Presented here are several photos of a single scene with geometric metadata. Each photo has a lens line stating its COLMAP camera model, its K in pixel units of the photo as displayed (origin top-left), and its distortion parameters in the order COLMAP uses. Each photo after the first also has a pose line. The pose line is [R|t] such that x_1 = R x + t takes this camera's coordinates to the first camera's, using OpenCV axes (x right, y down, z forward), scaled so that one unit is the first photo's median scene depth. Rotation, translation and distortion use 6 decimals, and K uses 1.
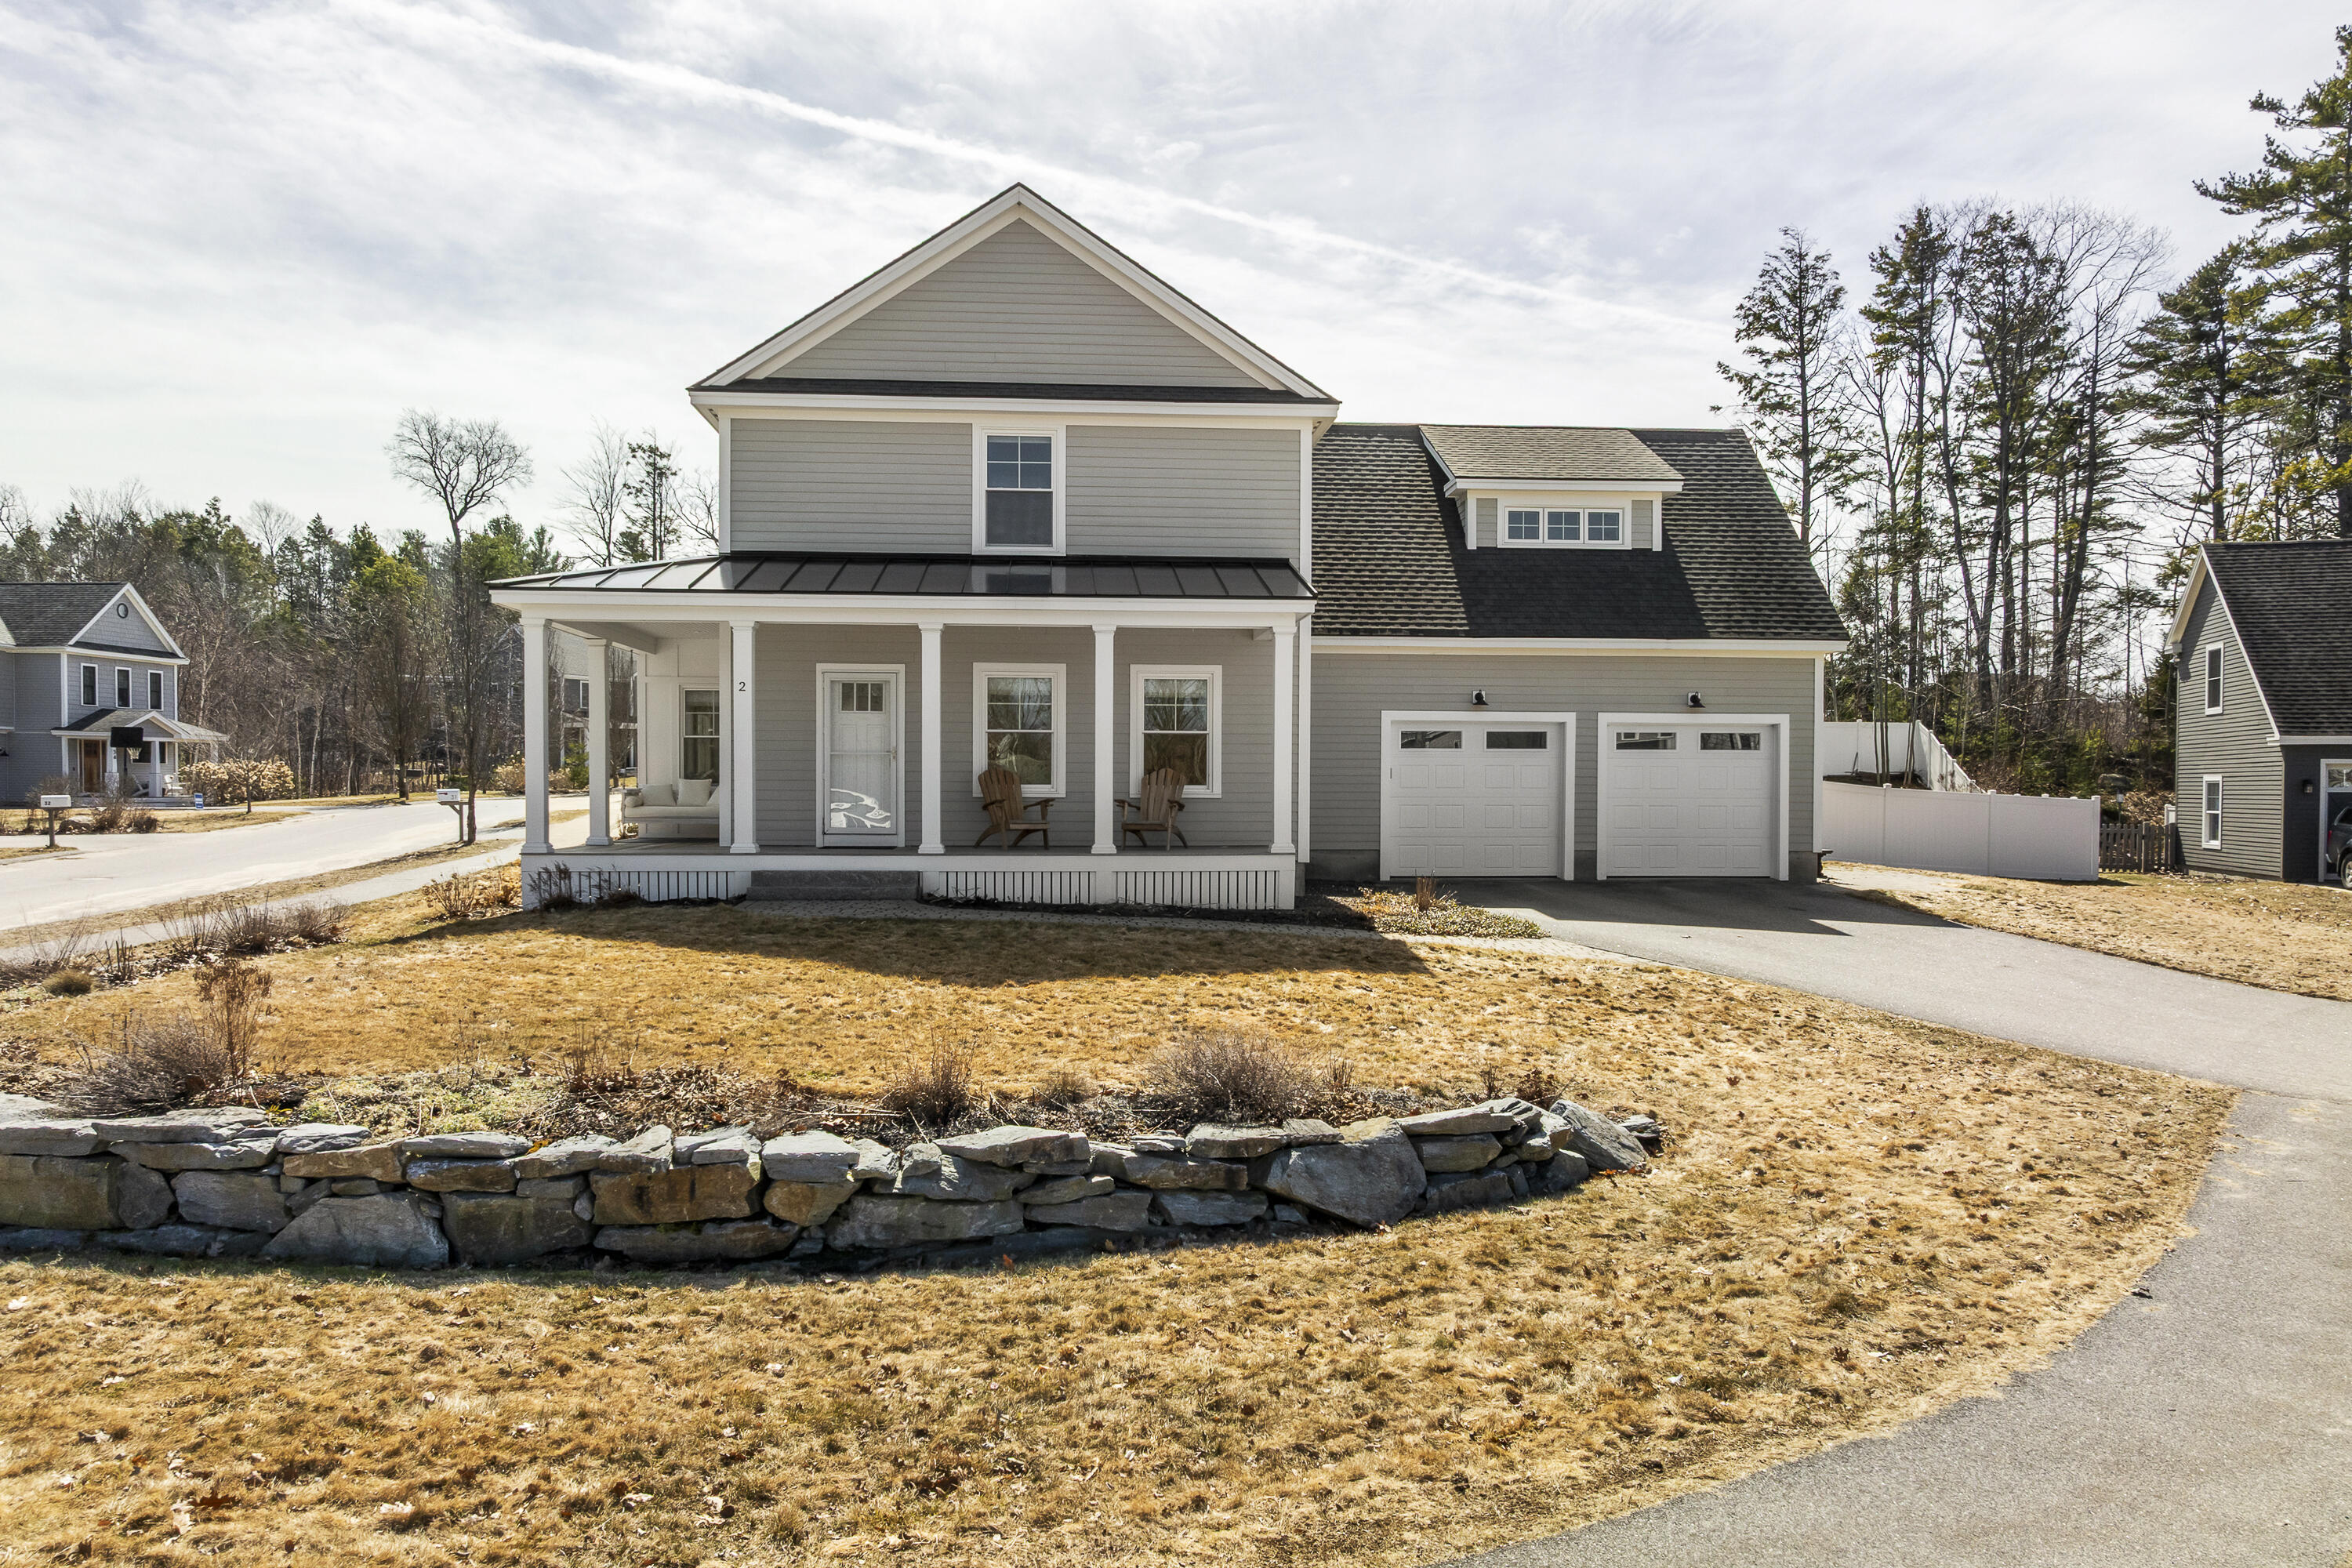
lens RADIAL K [[1625.7, 0, 1172.6], [0, 1625.7, 823.1], [0, 0, 1]] dist [-0.000316, -0.001418]
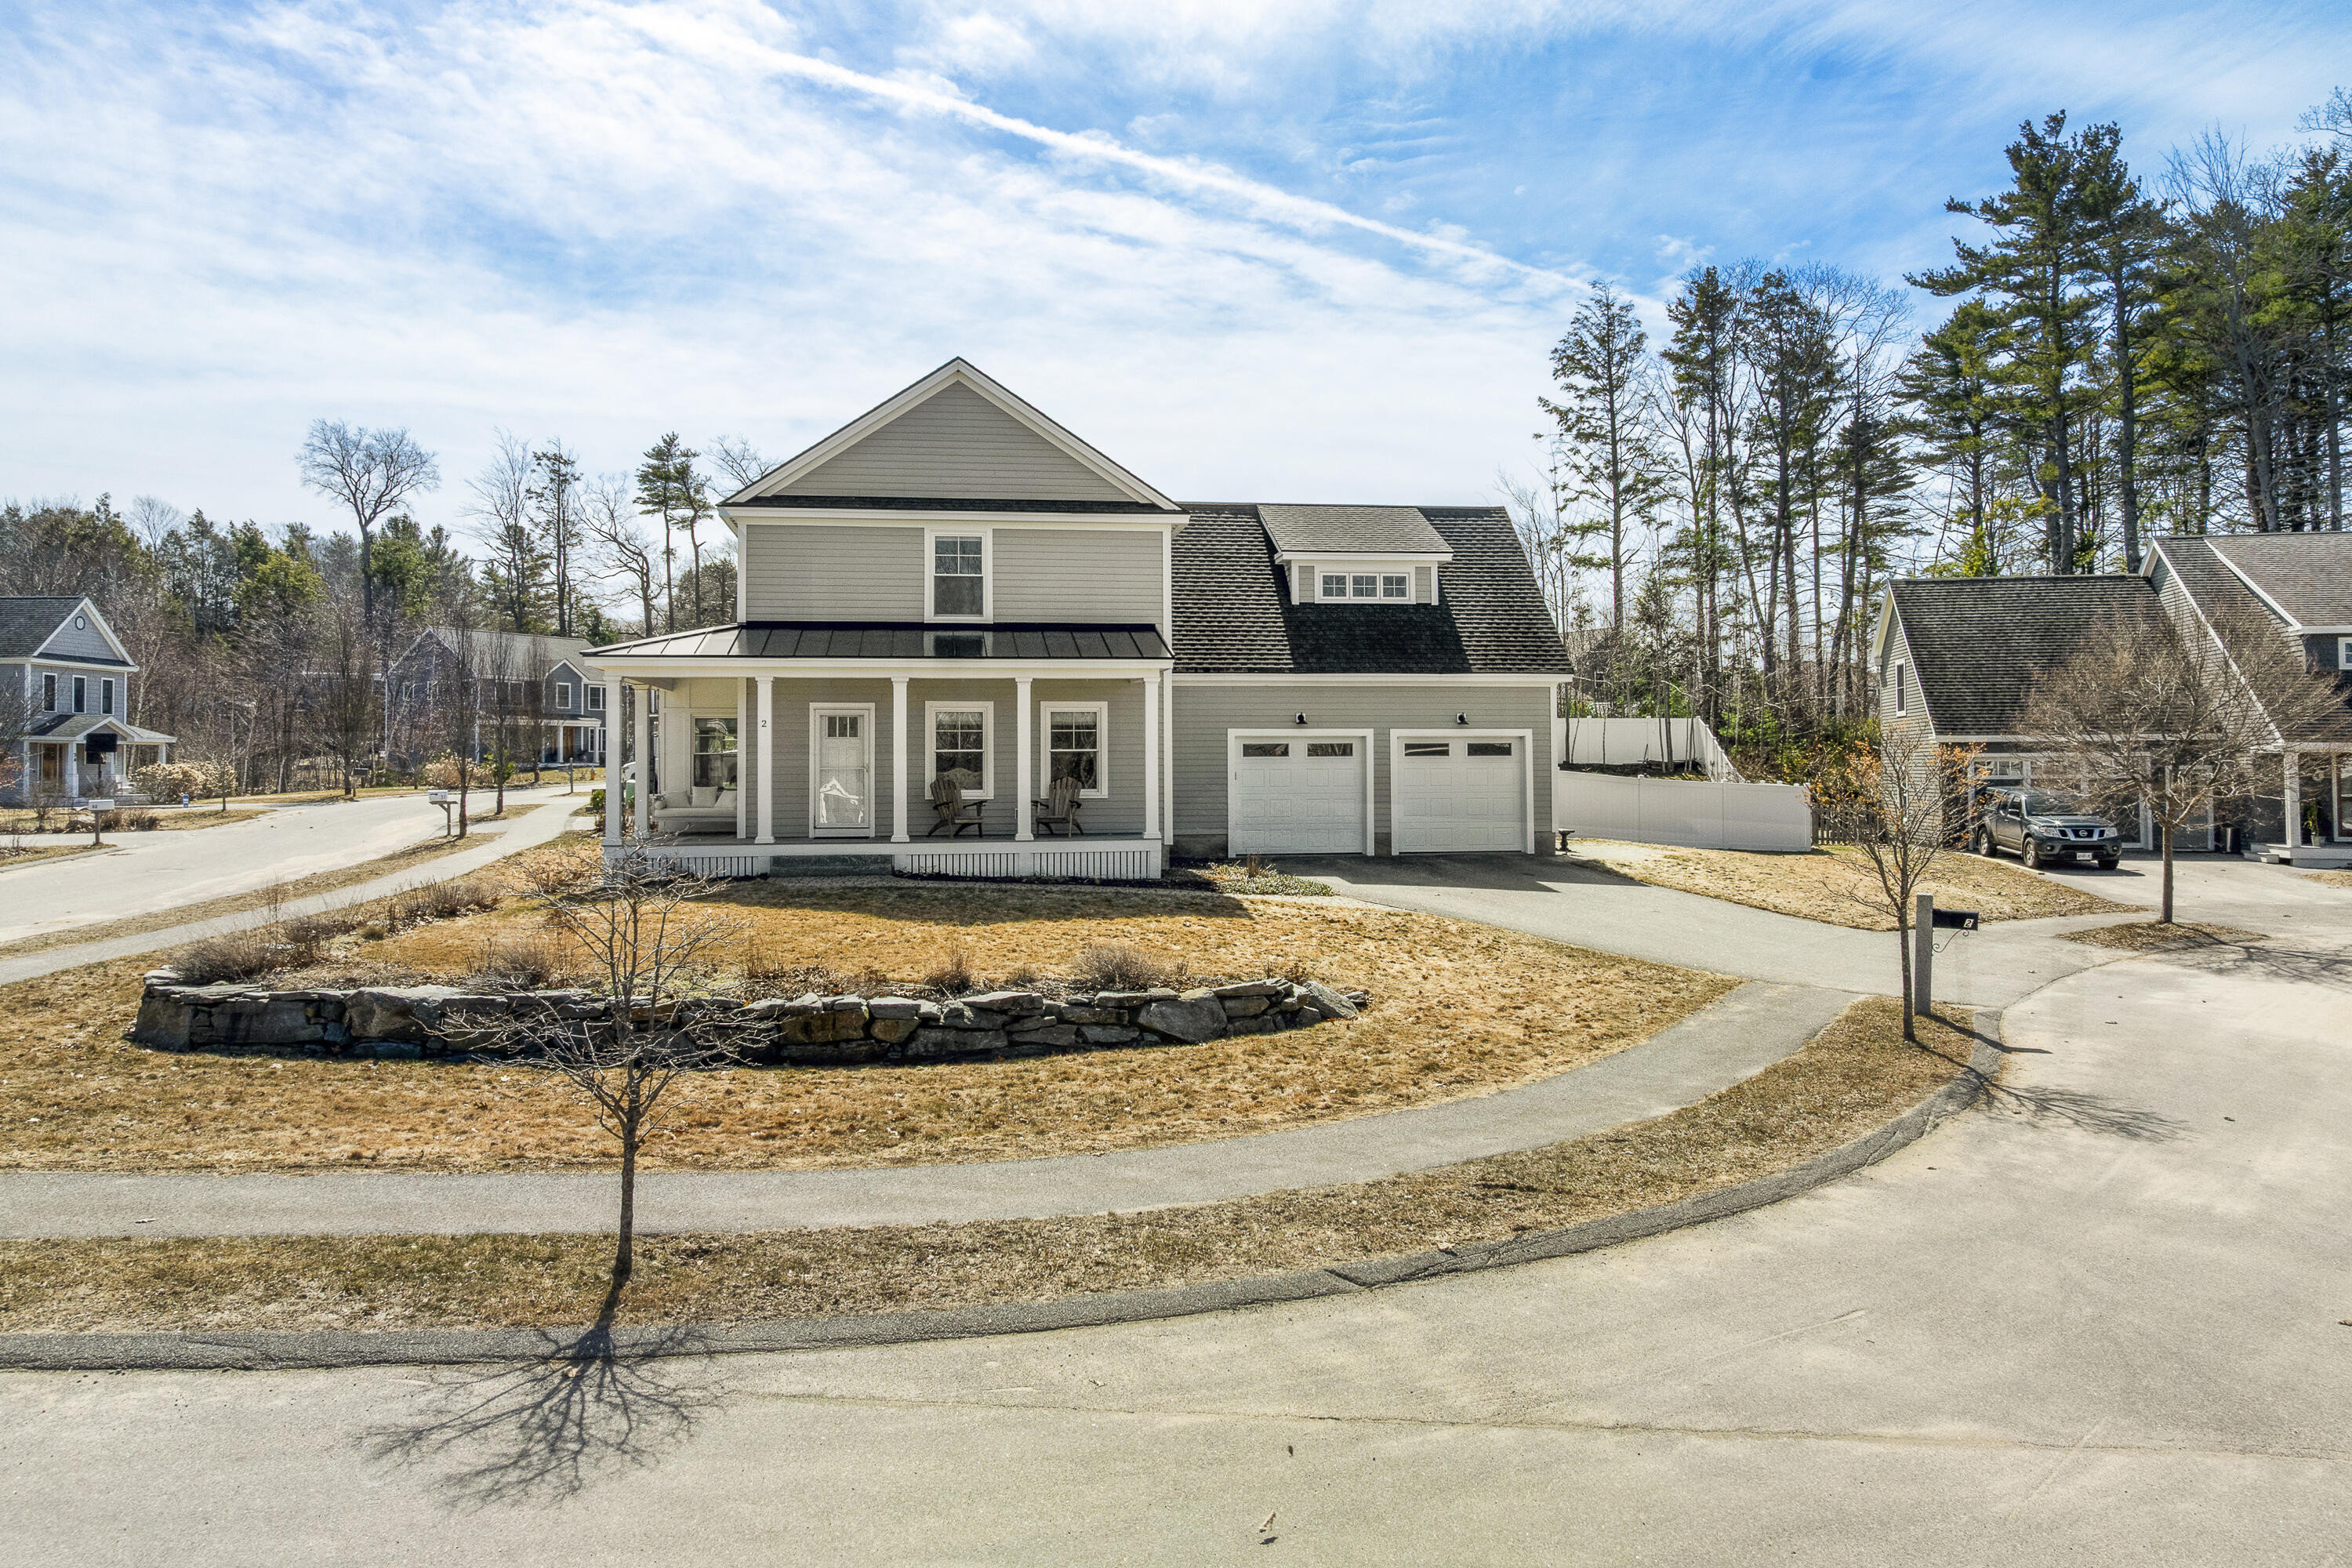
lens RADIAL K [[1630.2, 0, 1177.3], [0, 1630.2, 730.0], [0, 0, 1]] dist [-0.006928, -0.004452]
pose [[0.997023, -0.007053, 0.076787, -0.013691], [0.010580, 0.998903, -0.045618, -0.008052], [-0.076381, 0.046295, 0.996003, -0.309521]]
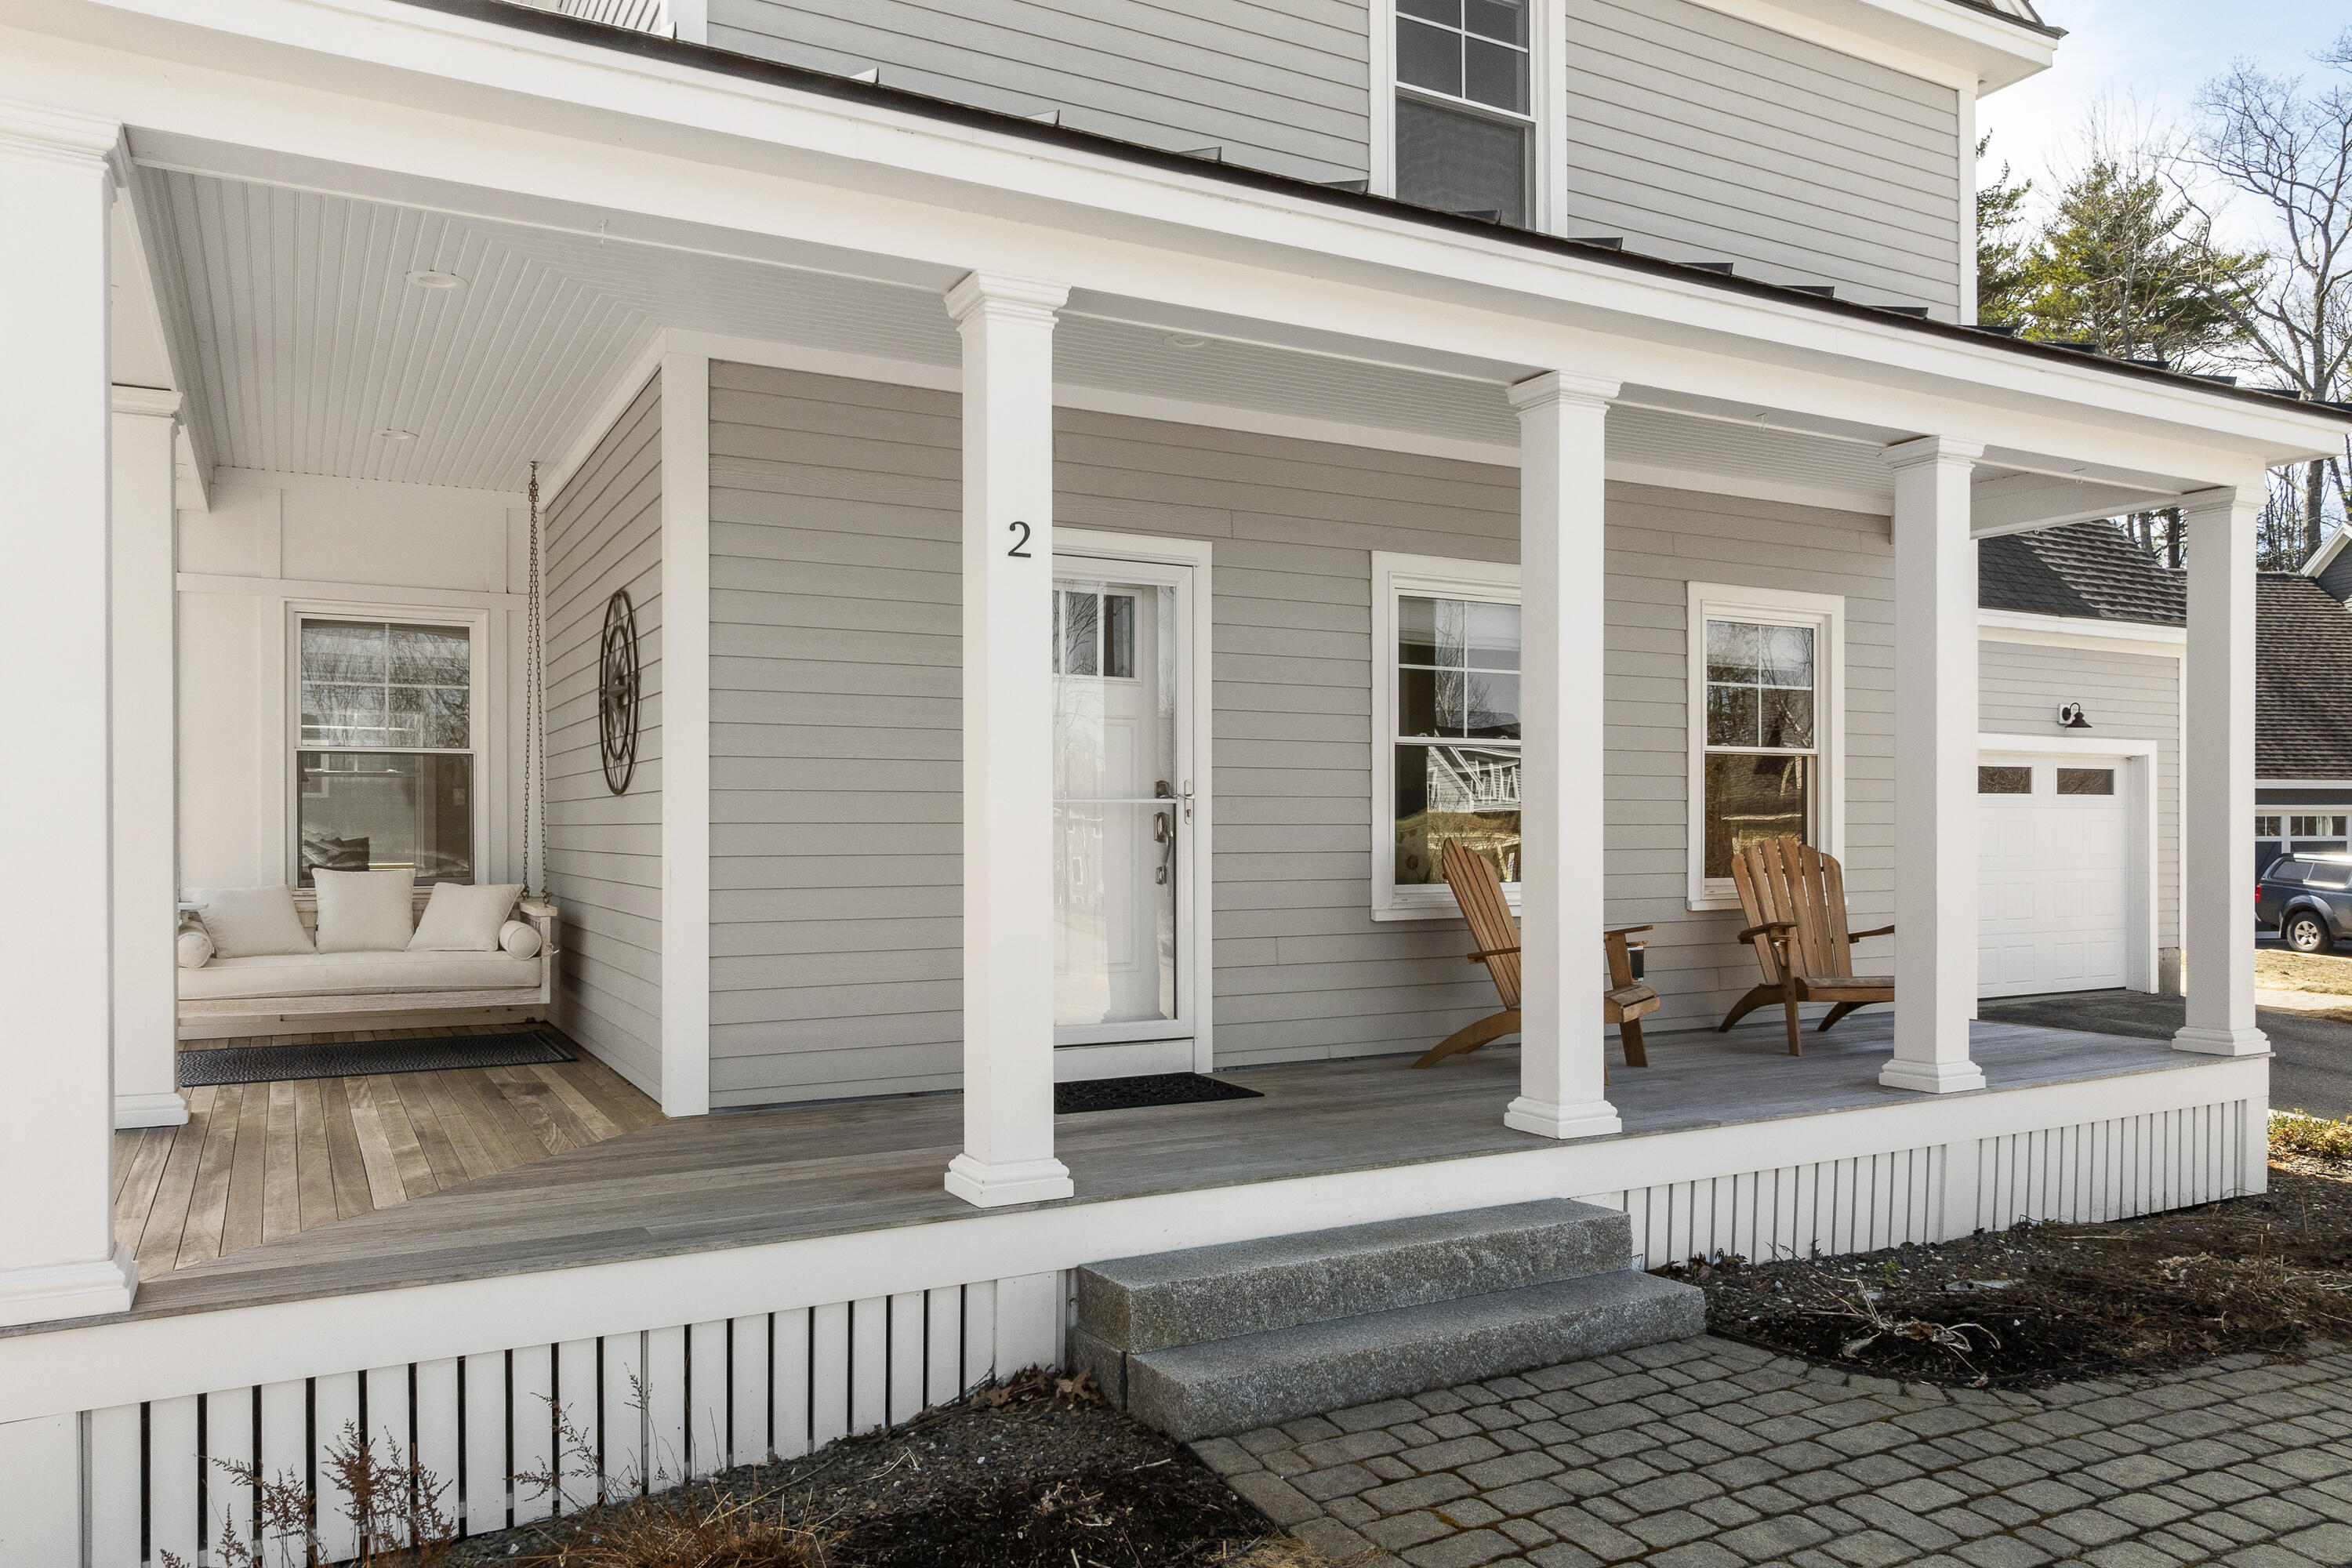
lens RADIAL K [[1632.5, 0, 1172.1], [0, 1632.5, 827.9], [0, 0, 1]] dist [0.000811, -0.003647]
pose [[0.912771, -0.004815, 0.408444, -0.254806], [0.012925, 0.999770, -0.017098, -0.025487], [-0.408267, 0.020886, 0.912623, 0.559043]]
